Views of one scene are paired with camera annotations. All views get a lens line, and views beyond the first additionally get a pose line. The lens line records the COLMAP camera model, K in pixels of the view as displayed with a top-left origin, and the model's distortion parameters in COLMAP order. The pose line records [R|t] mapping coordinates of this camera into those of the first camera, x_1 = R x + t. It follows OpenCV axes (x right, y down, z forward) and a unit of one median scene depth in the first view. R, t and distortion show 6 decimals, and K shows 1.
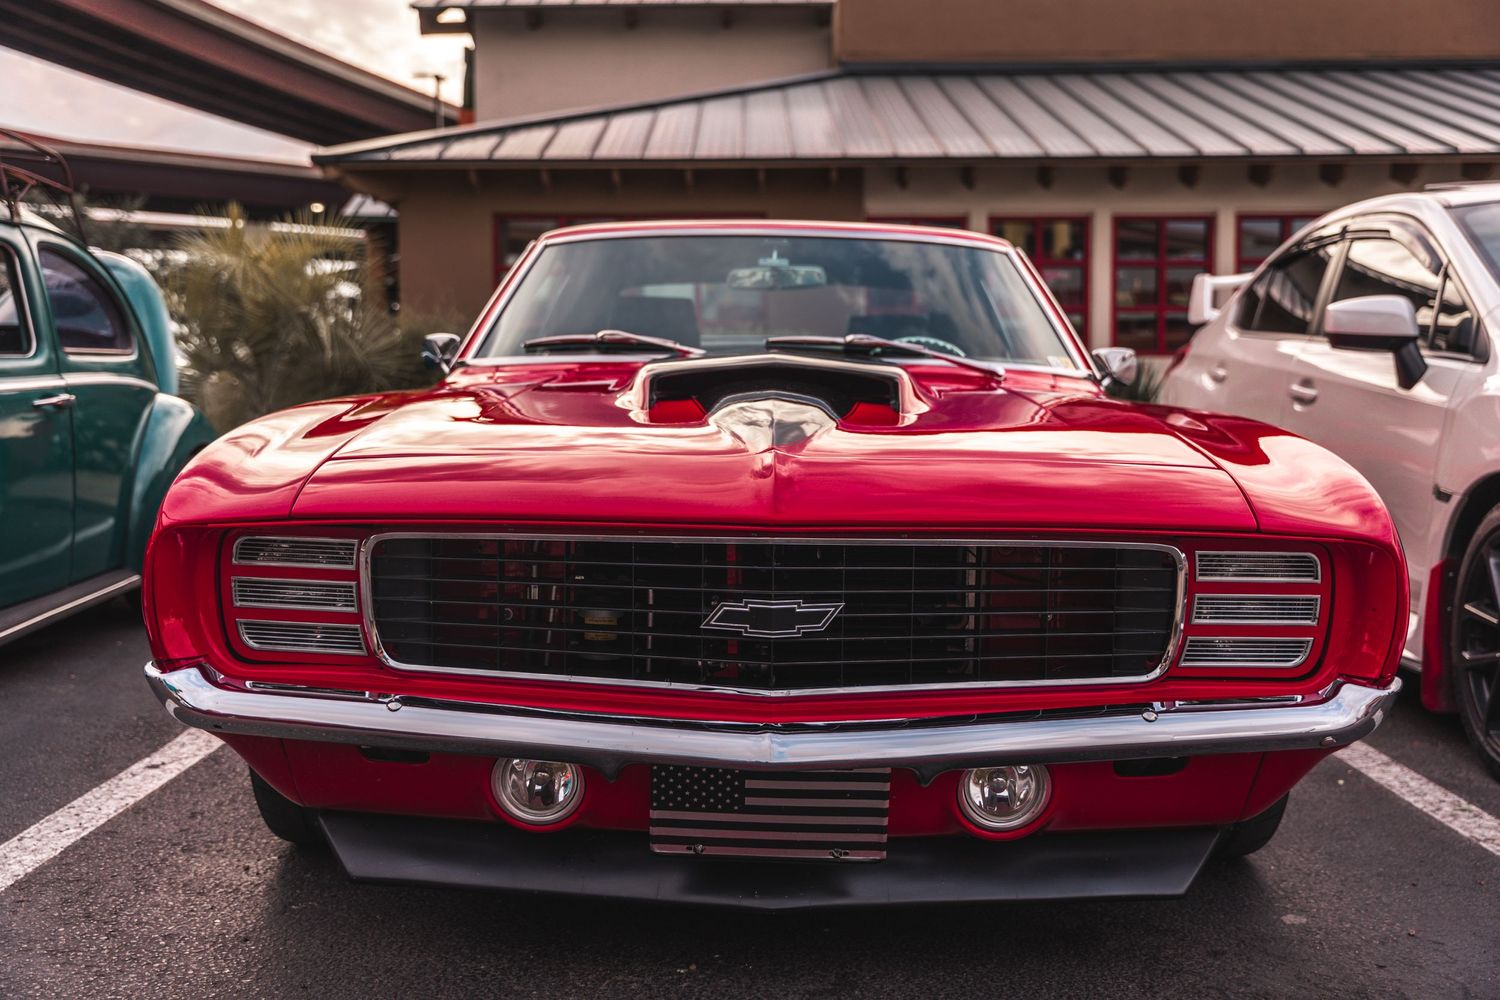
lens RADIAL K [[1476.7, 0, 750.1], [0, 1476.7, 500.7], [0, 0, 1]] dist [0.000880, 0.000000]
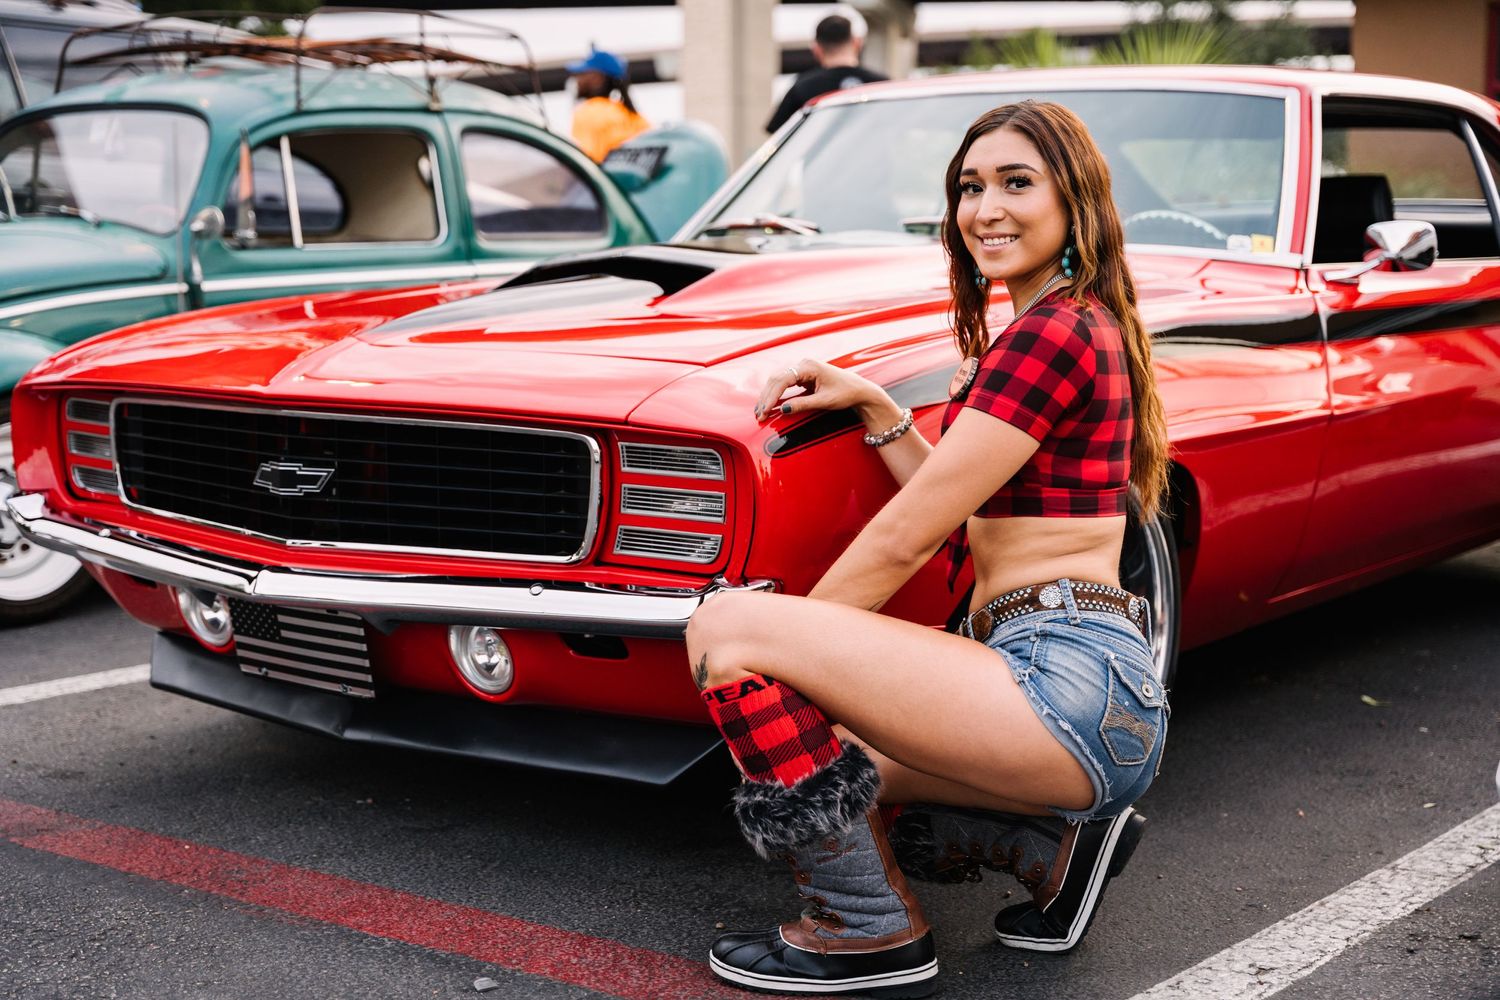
lens RADIAL K [[2306.9, 0, 750.0], [0, 2306.9, 500.4], [0, 0, 1]] dist [-0.020515, 0.000000]
pose [[0.777671, 0.058223, -0.625970, 1.406039], [-0.039983, 0.998267, 0.043179, 0.002656], [0.627399, -0.008550, 0.778651, -0.195391]]
